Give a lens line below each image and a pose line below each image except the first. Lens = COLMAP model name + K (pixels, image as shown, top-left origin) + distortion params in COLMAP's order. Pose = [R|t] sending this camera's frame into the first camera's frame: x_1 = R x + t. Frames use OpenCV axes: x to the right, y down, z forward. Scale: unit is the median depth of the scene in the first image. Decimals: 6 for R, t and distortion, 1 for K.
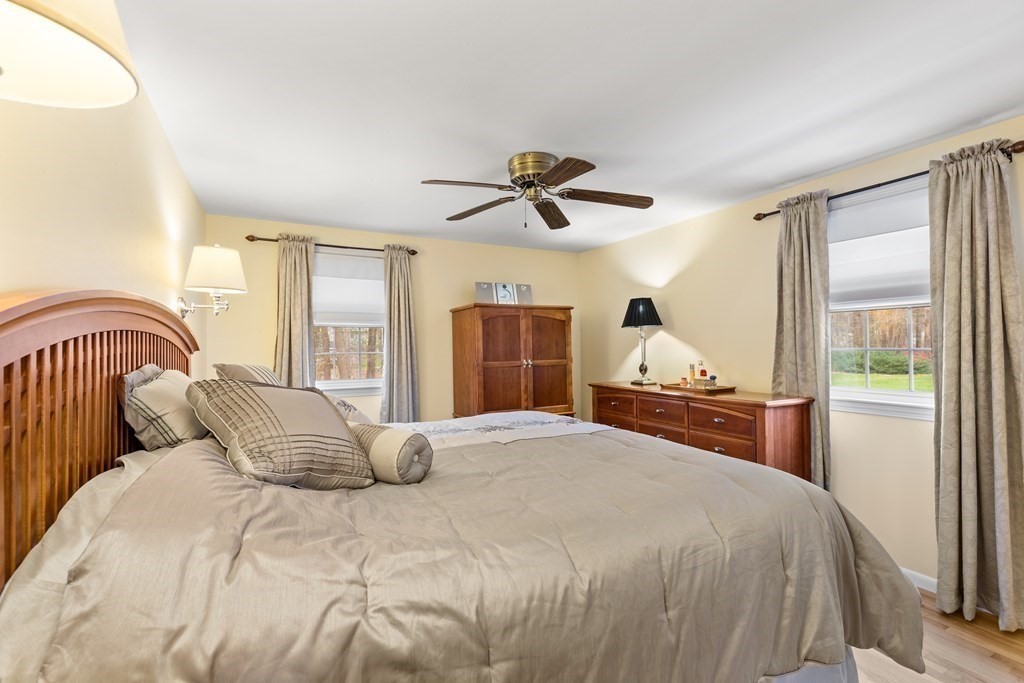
lens RADIAL K [[460.7, 0, 512.0], [0, 460.7, 341.5], [0, 0, 1]] dist [0.002285, 0.000114]
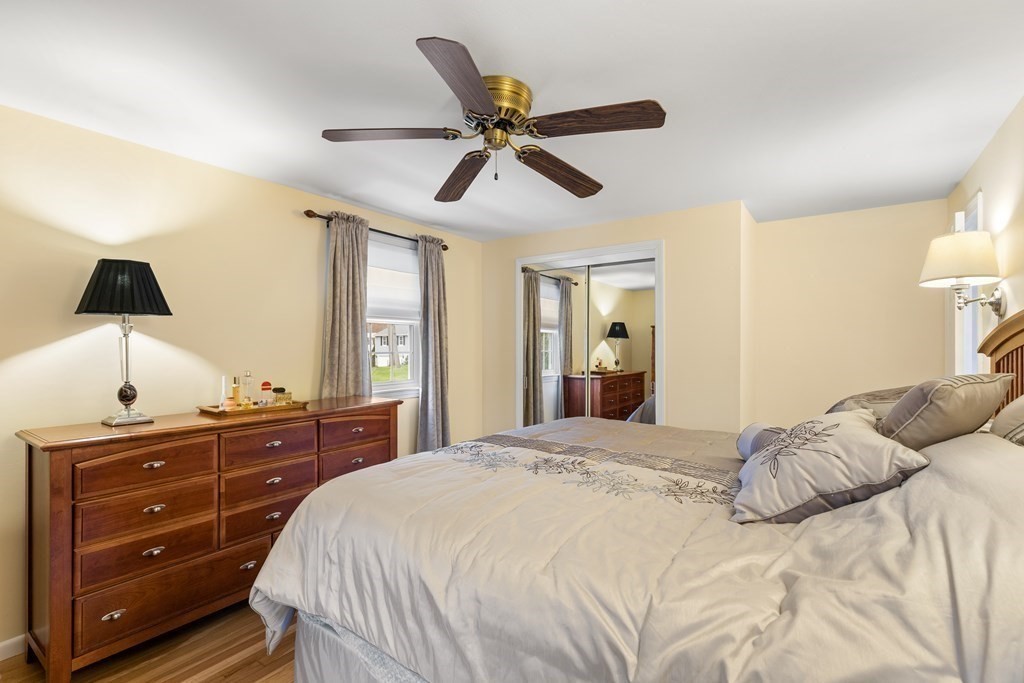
lens RADIAL K [[460.7, 0, 512.0], [0, 460.7, 341.5], [0, 0, 1]] dist [0.002285, 0.000114]
pose [[-0.438703, 0.010834, 0.898567, -0.528534], [-0.015694, 0.999682, -0.019715, 0.002412], [-0.898495, -0.022751, -0.438394, 1.122689]]
